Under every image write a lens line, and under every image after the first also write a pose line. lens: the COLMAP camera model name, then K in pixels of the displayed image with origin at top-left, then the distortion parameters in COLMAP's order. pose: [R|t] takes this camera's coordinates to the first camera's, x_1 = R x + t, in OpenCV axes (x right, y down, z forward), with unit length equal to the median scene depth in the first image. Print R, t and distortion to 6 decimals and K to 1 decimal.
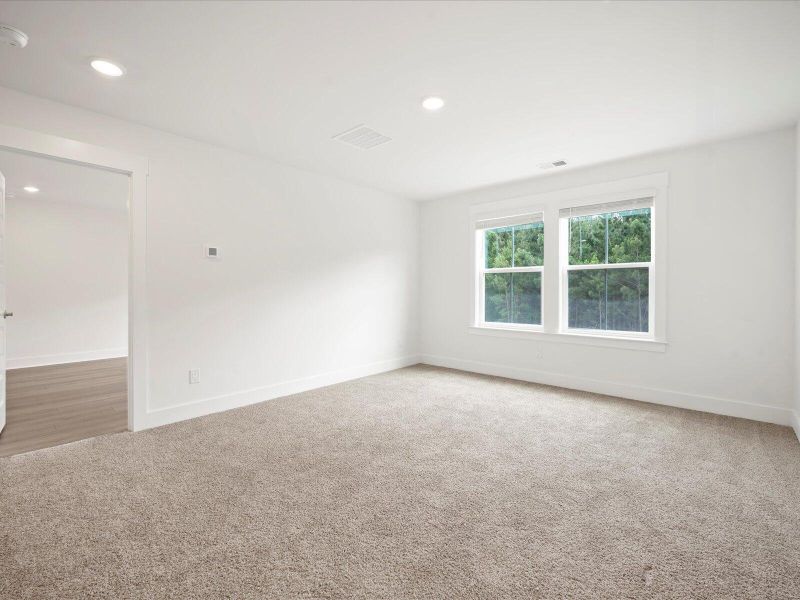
lens RADIAL K [[364.5, 0, 398.3], [0, 364.5, 292.8], [0, 0, 1]] dist [-0.006249, -0.000958]
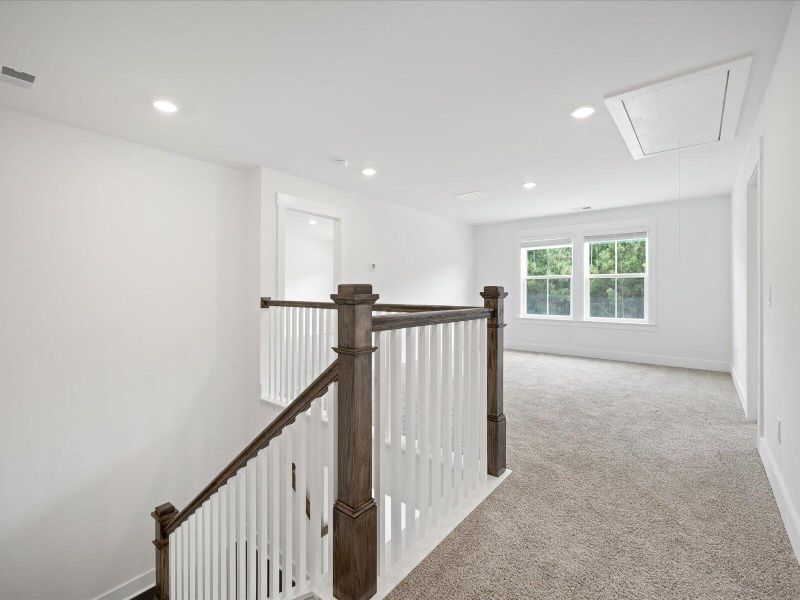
lens RADIAL K [[364.5, 0, 400.5], [0, 364.5, 288.7], [0, 0, 1]] dist [-0.006249, -0.000958]
pose [[0.999006, 0.000925, 0.044577, -0.369142], [-0.000285, 0.999897, -0.014360, 0.003869], [-0.044586, 0.014333, 0.998903, -0.443216]]
